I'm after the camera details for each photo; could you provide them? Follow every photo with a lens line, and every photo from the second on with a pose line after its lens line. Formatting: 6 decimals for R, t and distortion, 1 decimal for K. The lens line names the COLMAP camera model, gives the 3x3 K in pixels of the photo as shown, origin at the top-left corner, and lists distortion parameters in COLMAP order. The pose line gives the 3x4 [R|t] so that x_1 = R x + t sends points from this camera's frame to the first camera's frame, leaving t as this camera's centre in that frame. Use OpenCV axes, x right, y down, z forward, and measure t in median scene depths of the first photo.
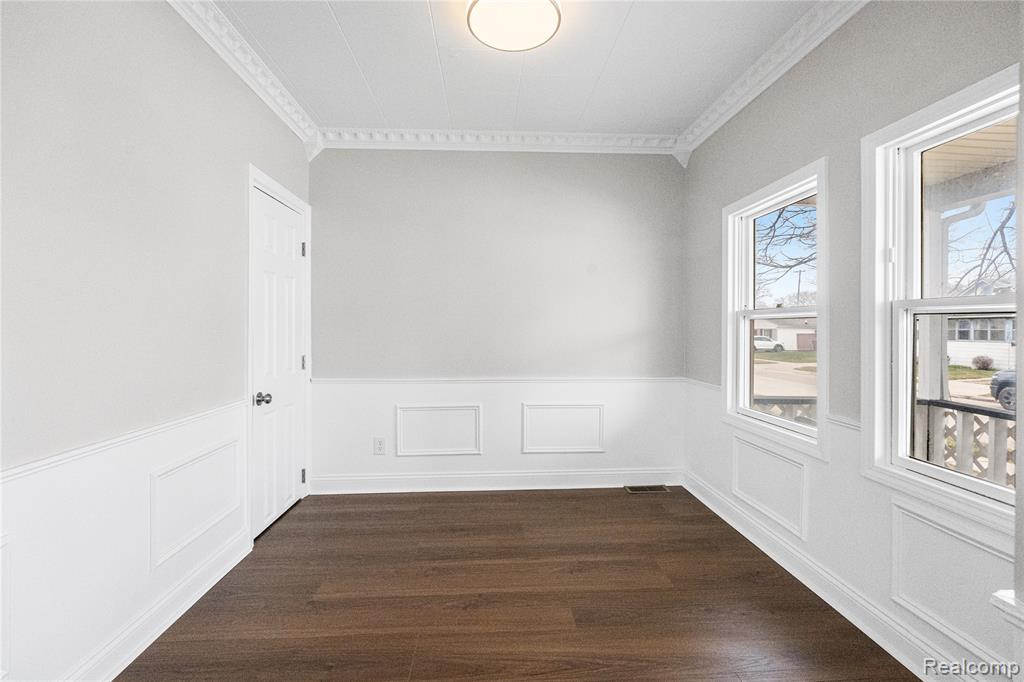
lens RADIAL K [[458.1, 0, 509.9], [0, 458.1, 324.1], [0, 0, 1]] dist [-0.000246, 0.000029]
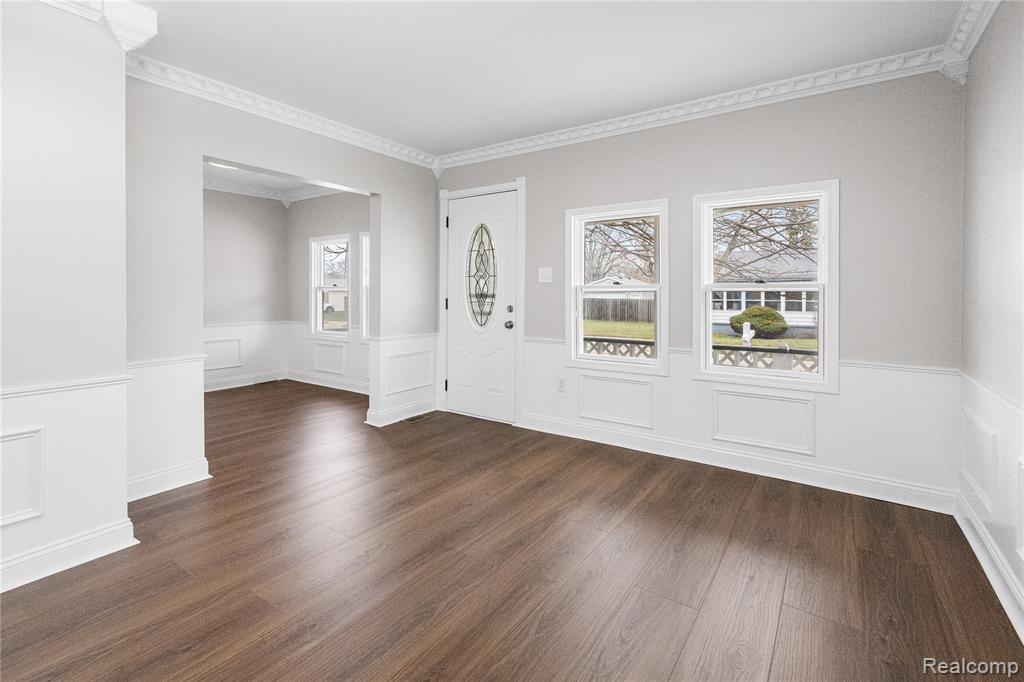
lens RADIAL K [[473.2, 0, 509.0], [0, 473.2, 287.1], [0, 0, 1]] dist [-0.001256, -0.000187]
pose [[0.626922, -0.001258, 0.779081, -0.653654], [0.001595, 0.999999, 0.000331, -0.025882], [-0.779081, 0.001035, 0.626923, -1.075784]]
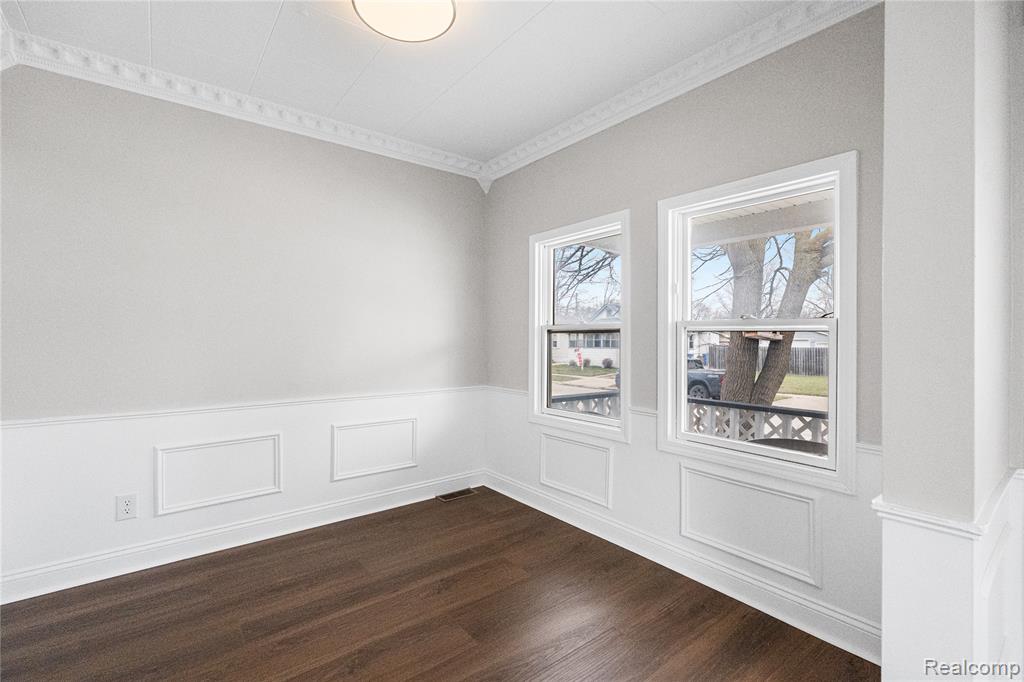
lens RADIAL K [[456.6, 0, 510.2], [0, 456.6, 331.7], [0, 0, 1]] dist [0.000785, 0.000043]
pose [[0.822057, 0.008044, 0.569348, -0.223039], [-0.004030, 0.999957, -0.008309, -0.003138], [-0.569391, 0.004536, 0.822055, 0.085798]]
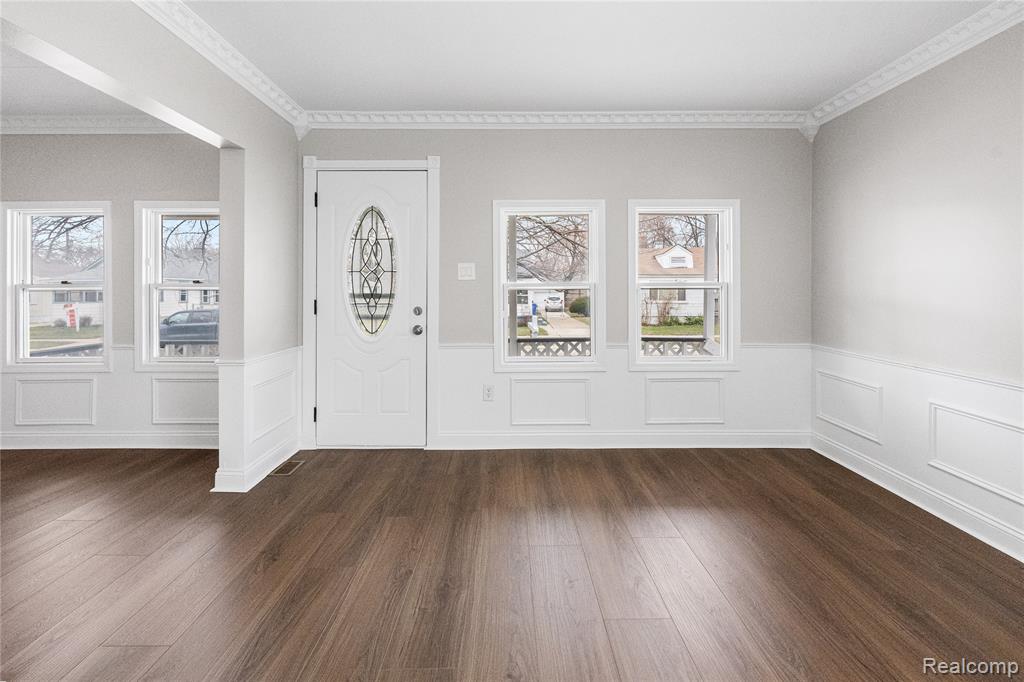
lens RADIAL K [[461.8, 0, 511.0], [0, 461.8, 285.0], [0, 0, 1]] dist [-0.000924, -0.001125]
pose [[0.055741, 0.001093, 0.998445, -0.696586], [0.000800, 0.999999, -0.001140, -0.024088], [-0.998445, 0.000862, 0.055740, -0.452128]]
